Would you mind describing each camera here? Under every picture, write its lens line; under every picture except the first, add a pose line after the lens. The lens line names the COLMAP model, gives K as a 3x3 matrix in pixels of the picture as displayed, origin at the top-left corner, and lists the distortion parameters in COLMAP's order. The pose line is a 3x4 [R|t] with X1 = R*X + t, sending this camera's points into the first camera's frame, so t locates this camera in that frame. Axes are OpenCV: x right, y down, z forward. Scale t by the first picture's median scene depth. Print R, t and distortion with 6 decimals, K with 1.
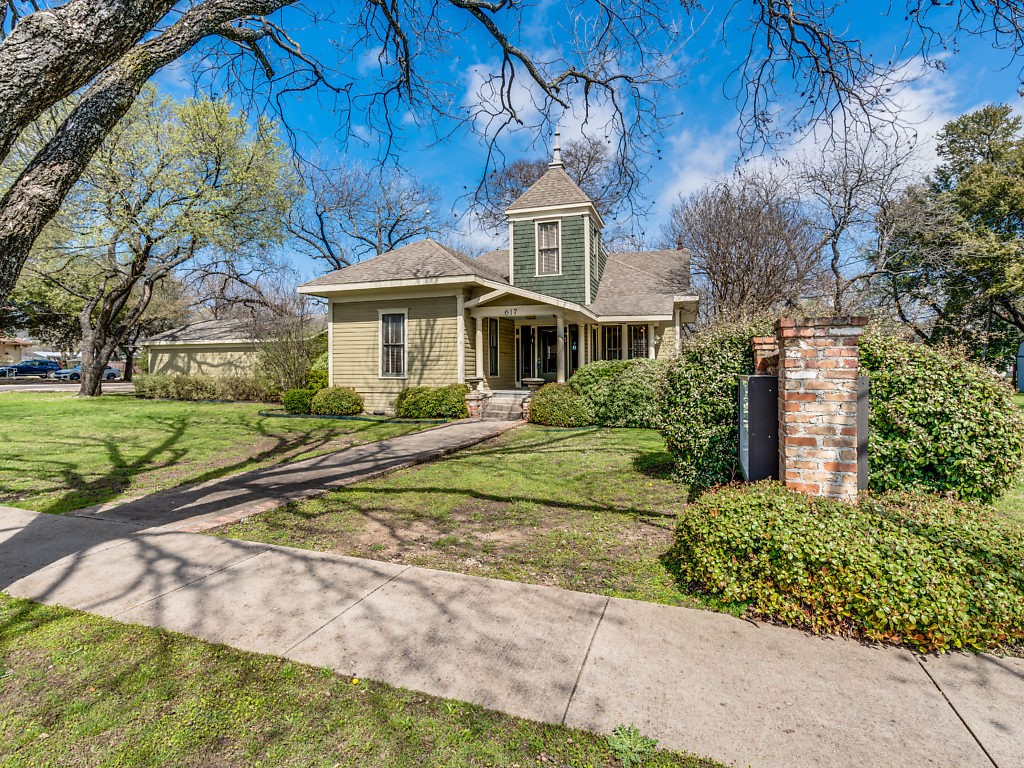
lens RADIAL K [[519.9, 0, 510.9], [0, 519.9, 367.5], [0, 0, 1]] dist [-0.019096, 0.008838]
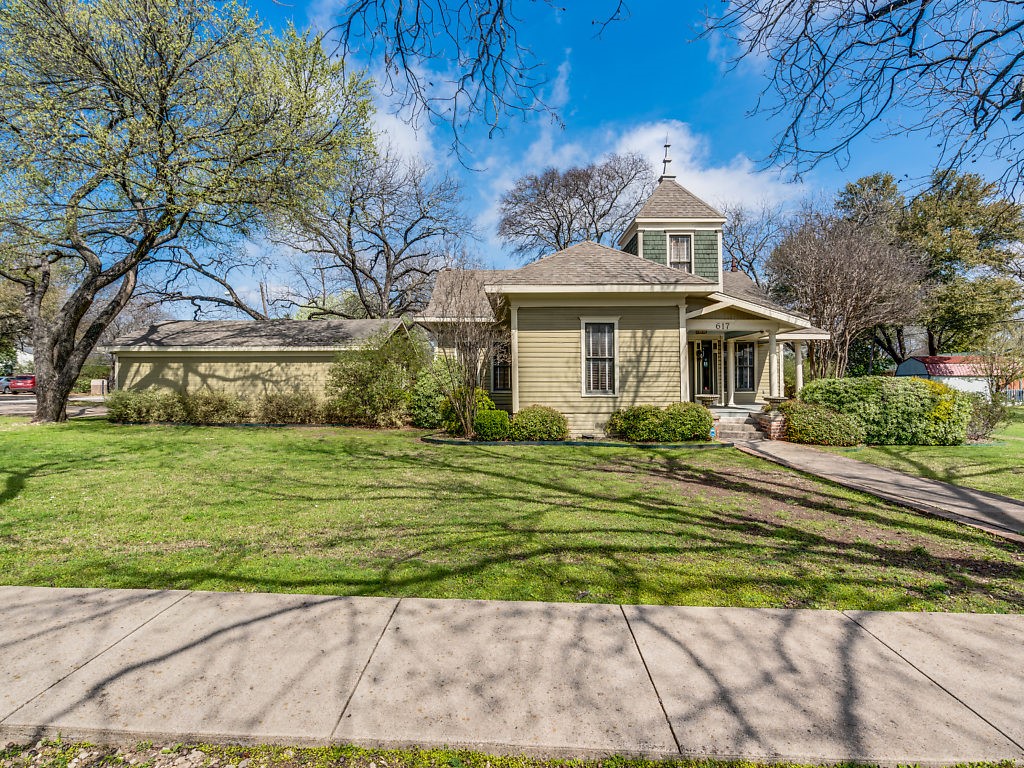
lens RADIAL K [[519.9, 0, 500.5], [0, 519.9, 378.6], [0, 0, 1]] dist [-0.019096, 0.008838]
pose [[0.955093, 0.007261, 0.296216, -0.645969], [-0.004980, 0.999952, -0.008454, -0.000953], [-0.296263, 0.006599, 0.955083, 0.213314]]
